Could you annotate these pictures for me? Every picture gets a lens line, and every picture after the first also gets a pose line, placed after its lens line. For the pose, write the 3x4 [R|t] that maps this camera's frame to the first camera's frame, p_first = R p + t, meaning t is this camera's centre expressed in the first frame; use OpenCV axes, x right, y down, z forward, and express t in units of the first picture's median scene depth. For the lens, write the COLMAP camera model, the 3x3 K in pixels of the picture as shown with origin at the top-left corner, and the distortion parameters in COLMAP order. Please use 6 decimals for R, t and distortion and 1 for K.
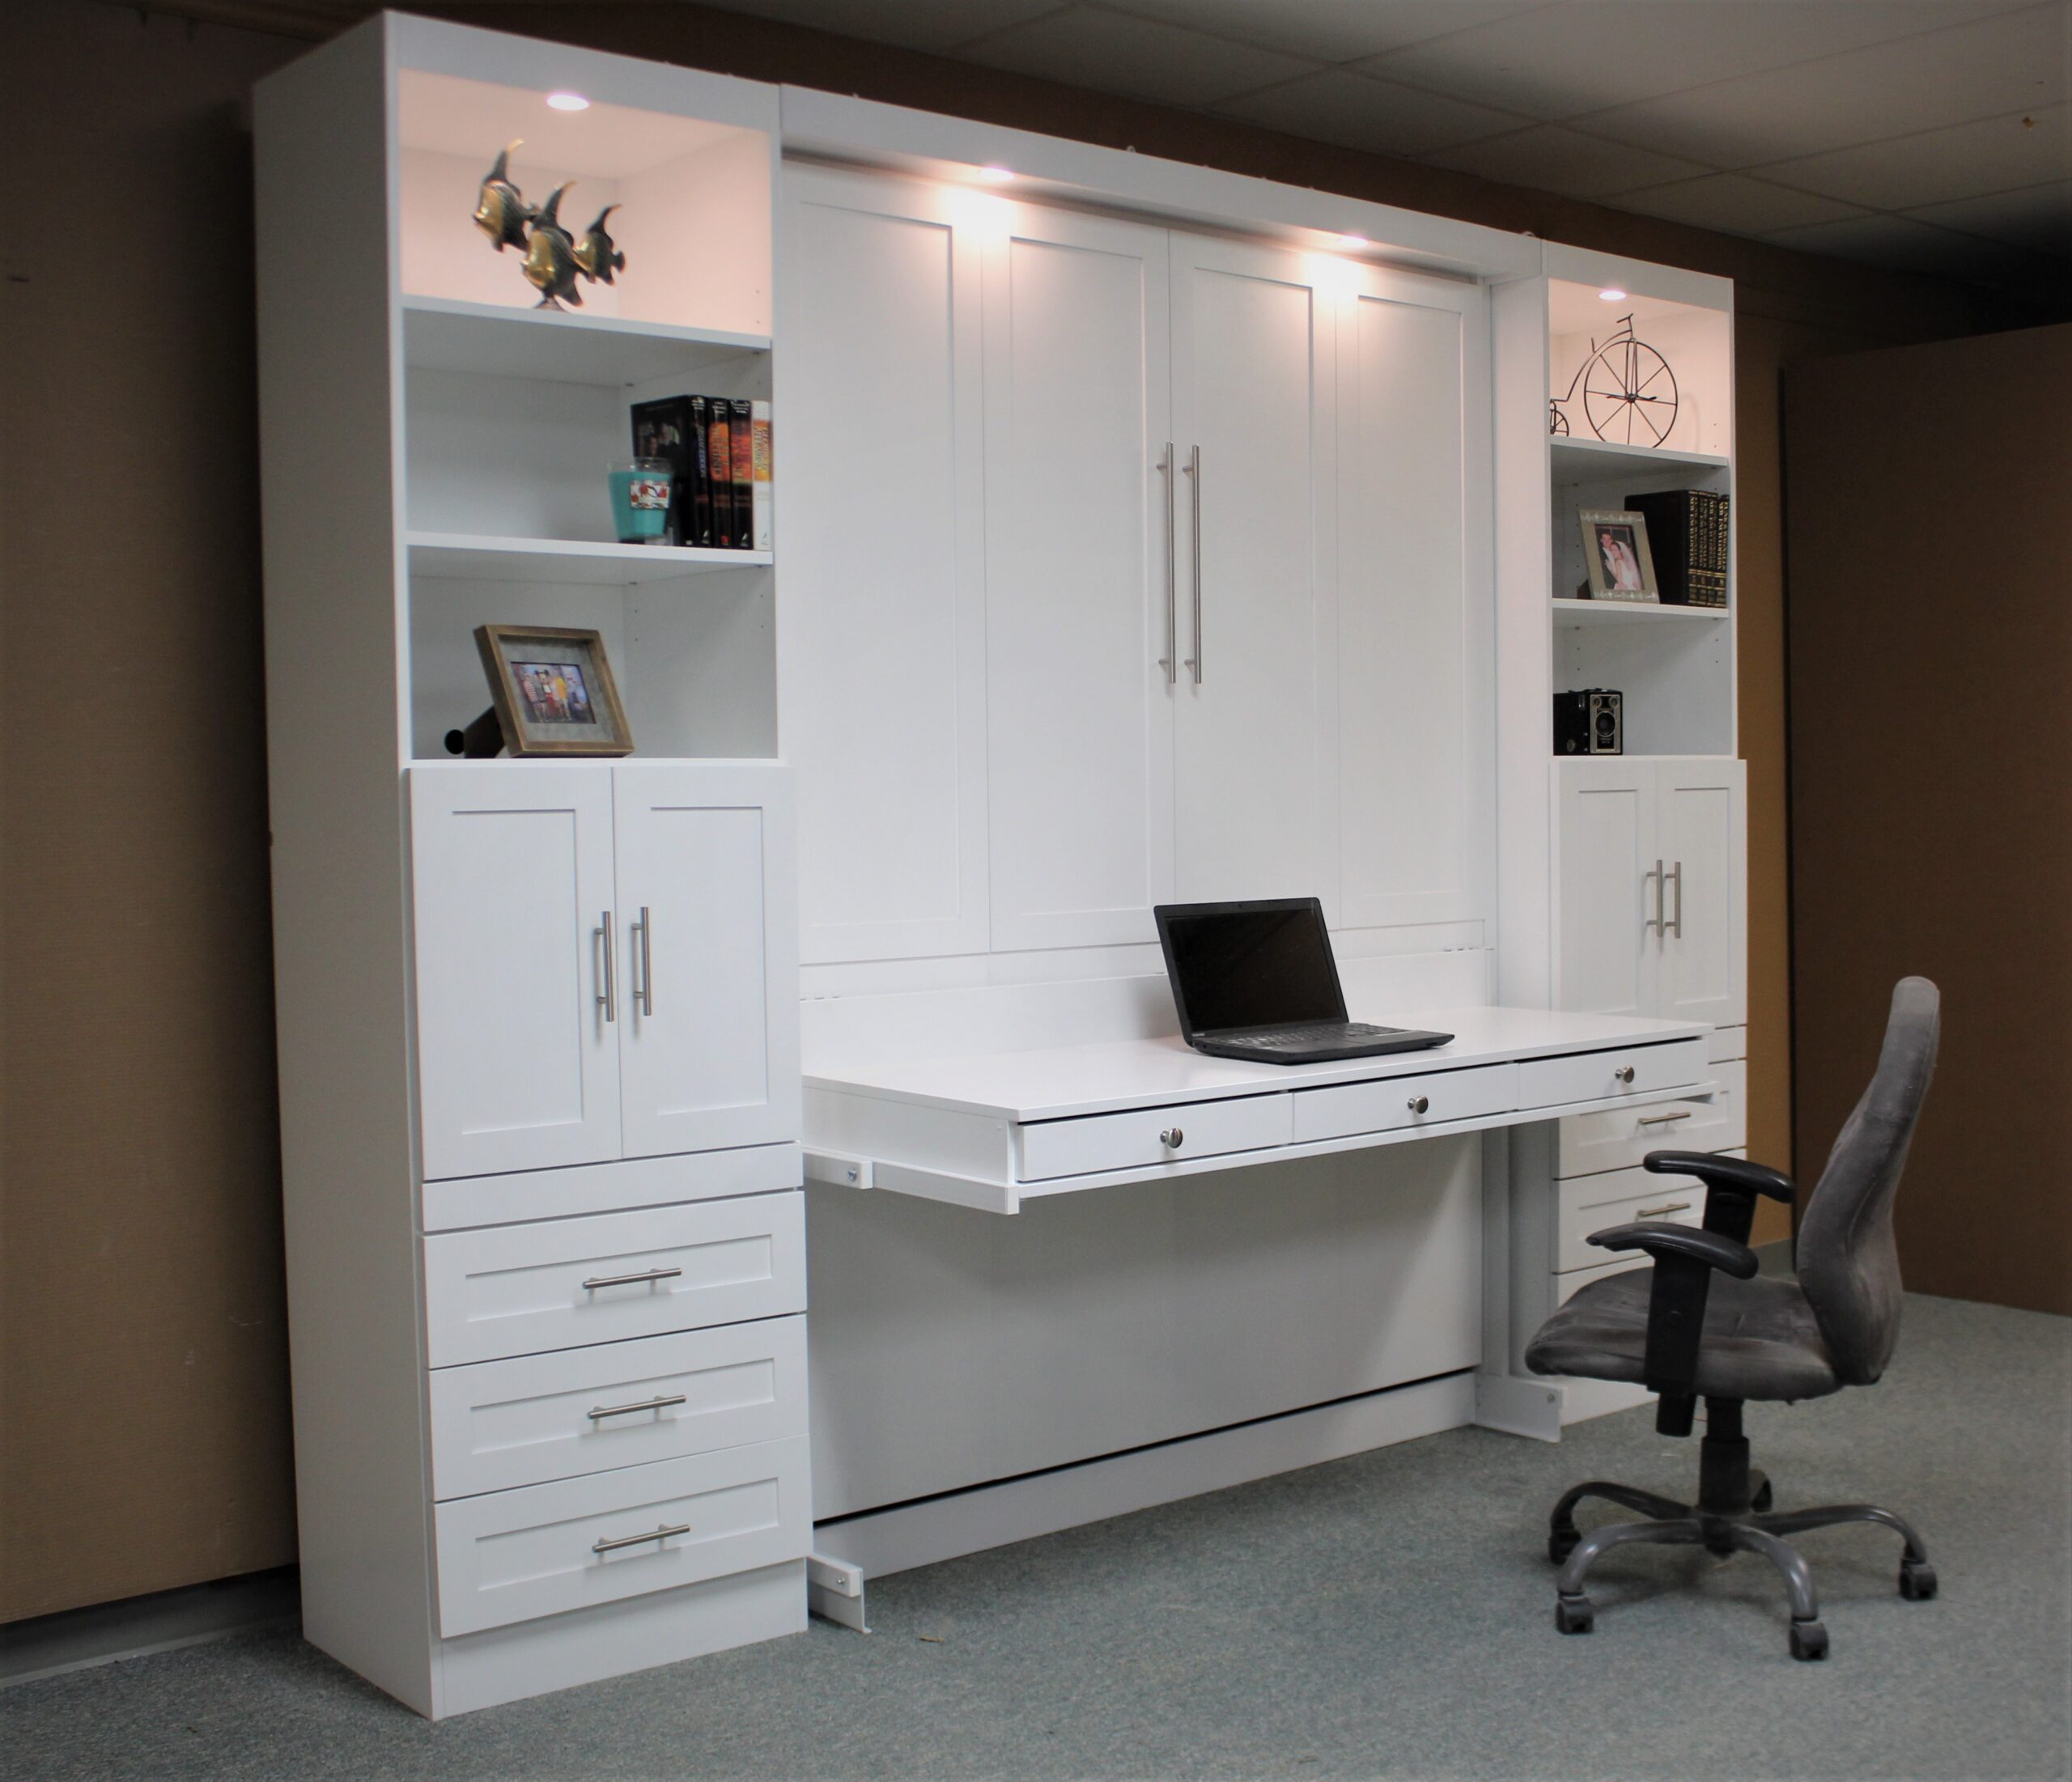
lens RADIAL K [[2565.3, 0, 1036.0], [0, 2565.3, 891.0], [0, 0, 1]] dist [-0.121777, 0.068004]
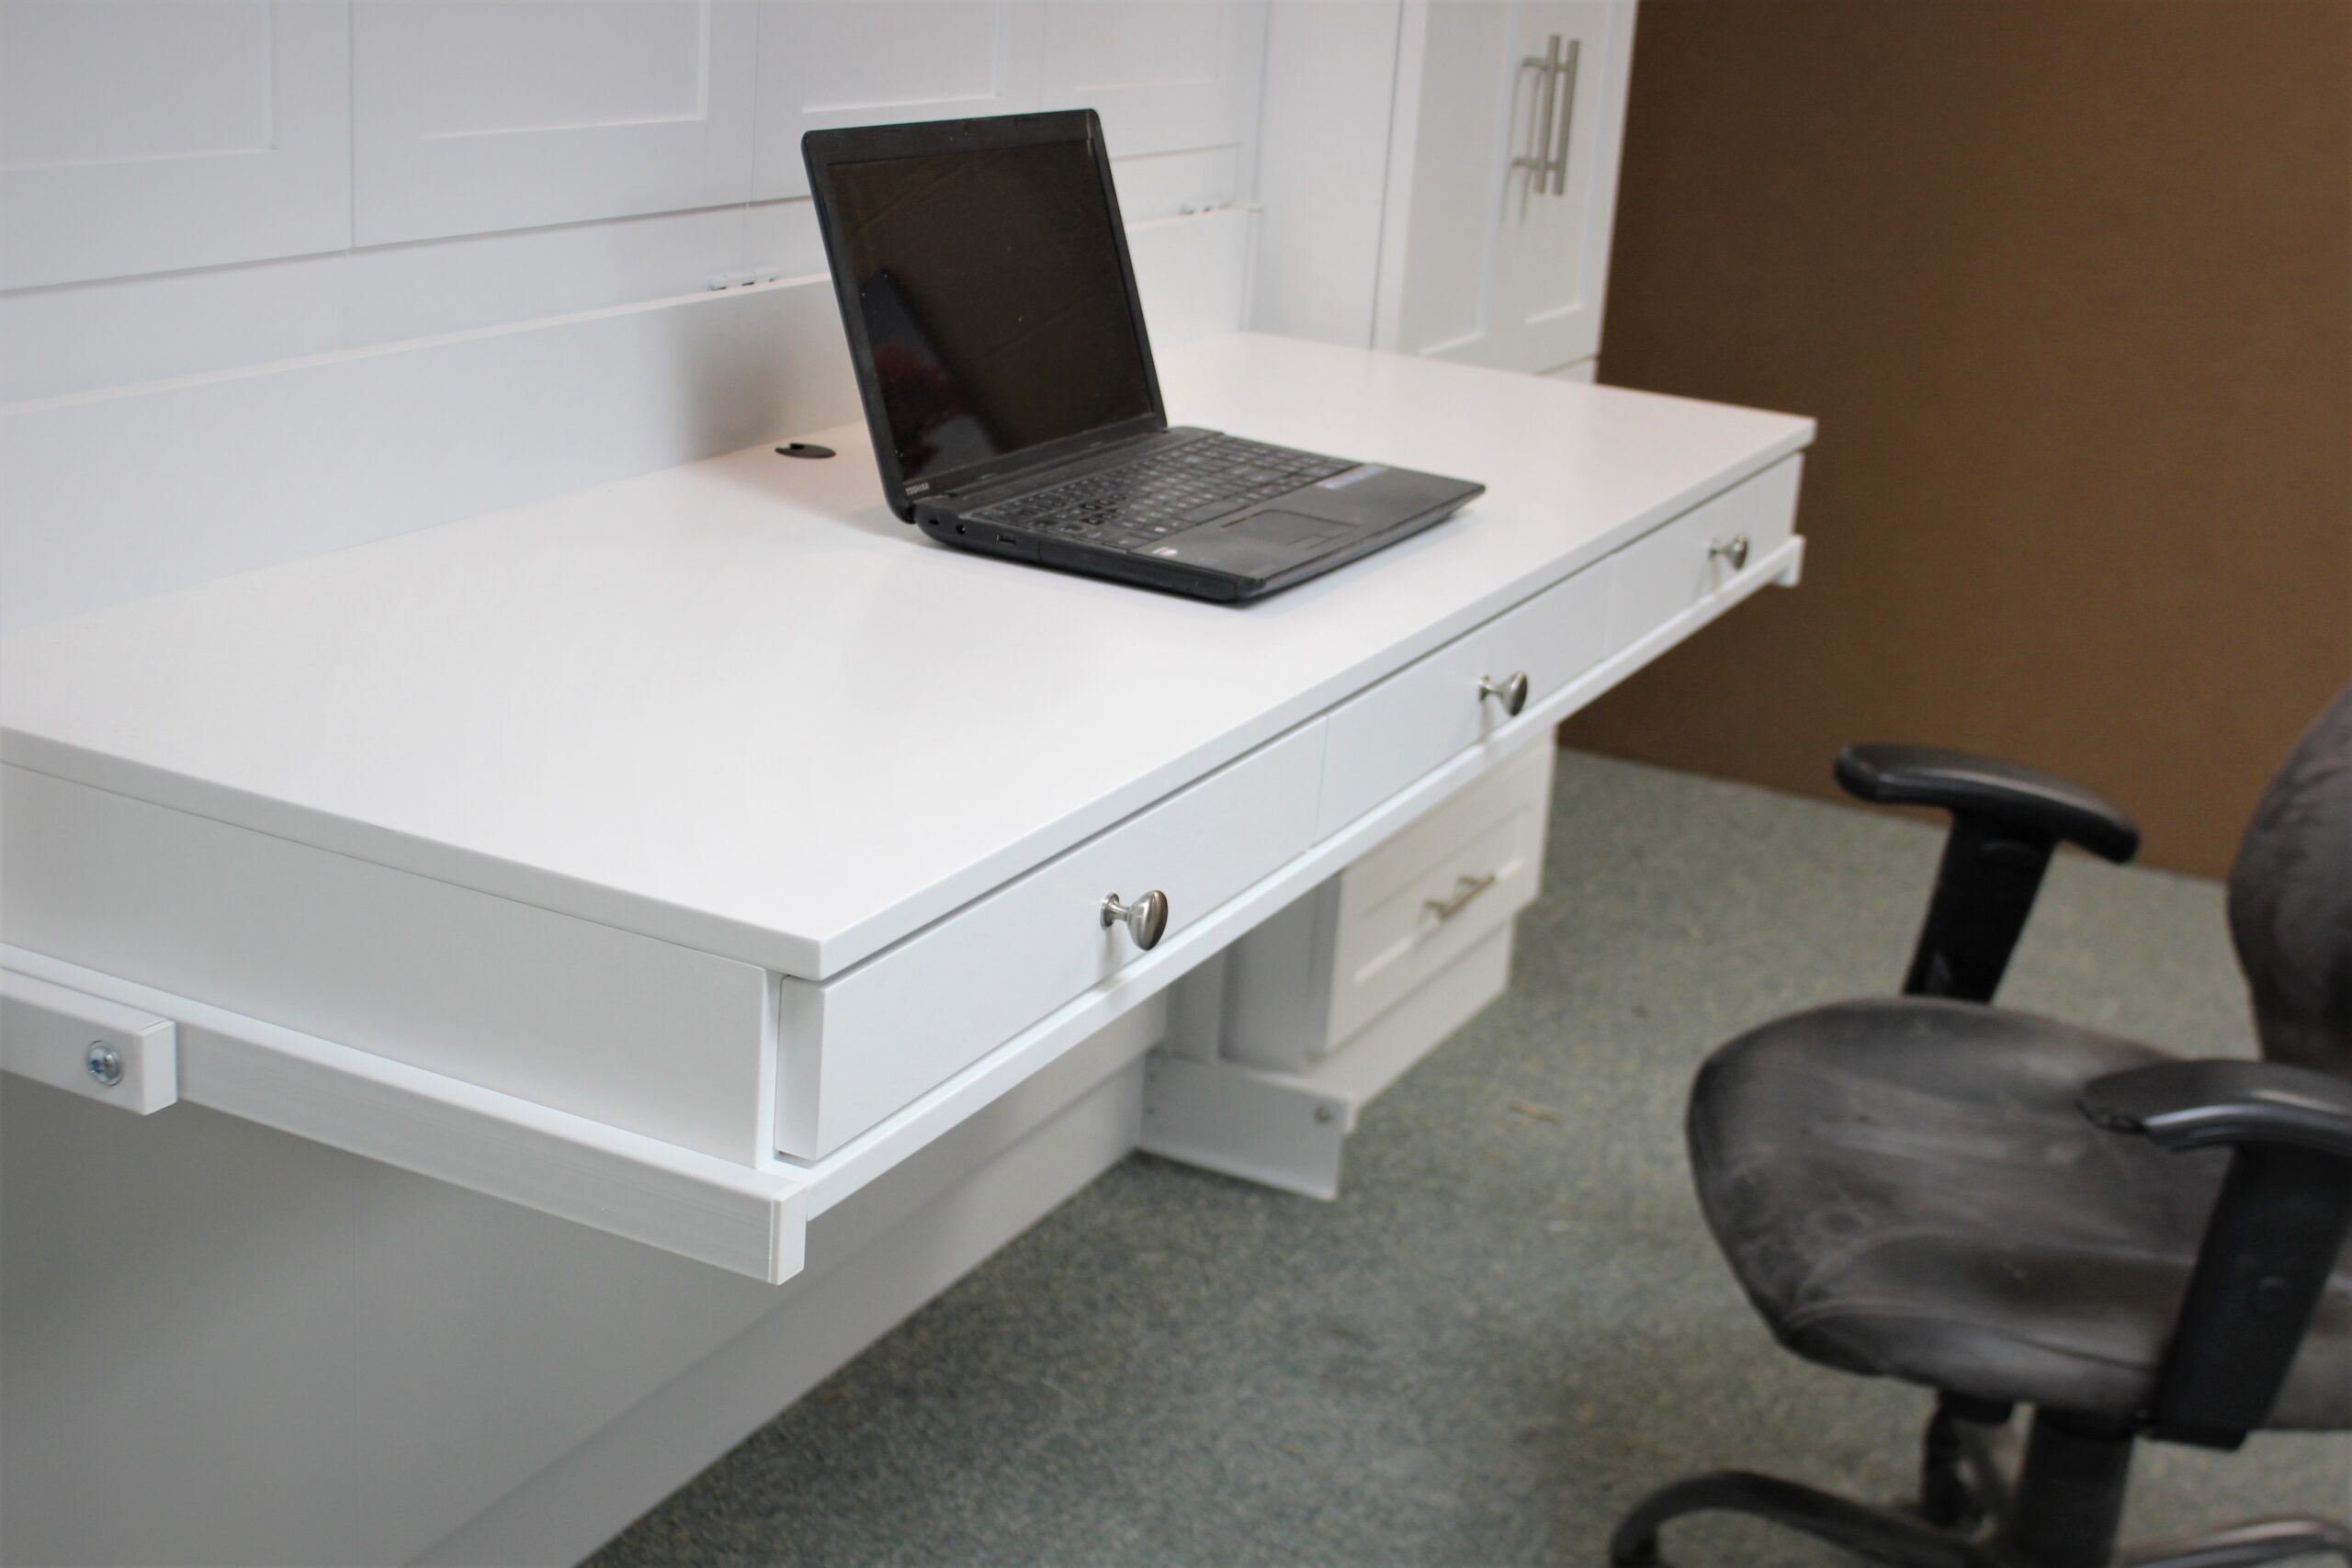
lens RADIAL K [[3050.0, 0, 1179.1], [0, 3050.0, 857.4], [0, 0, 1]] dist [0.007461, 0.090962]
pose [[0.900028, -0.050469, 0.432901, -0.091679], [-0.077229, 0.959086, 0.272377, -0.016091], [-0.428936, -0.278579, 0.859307, 0.527058]]
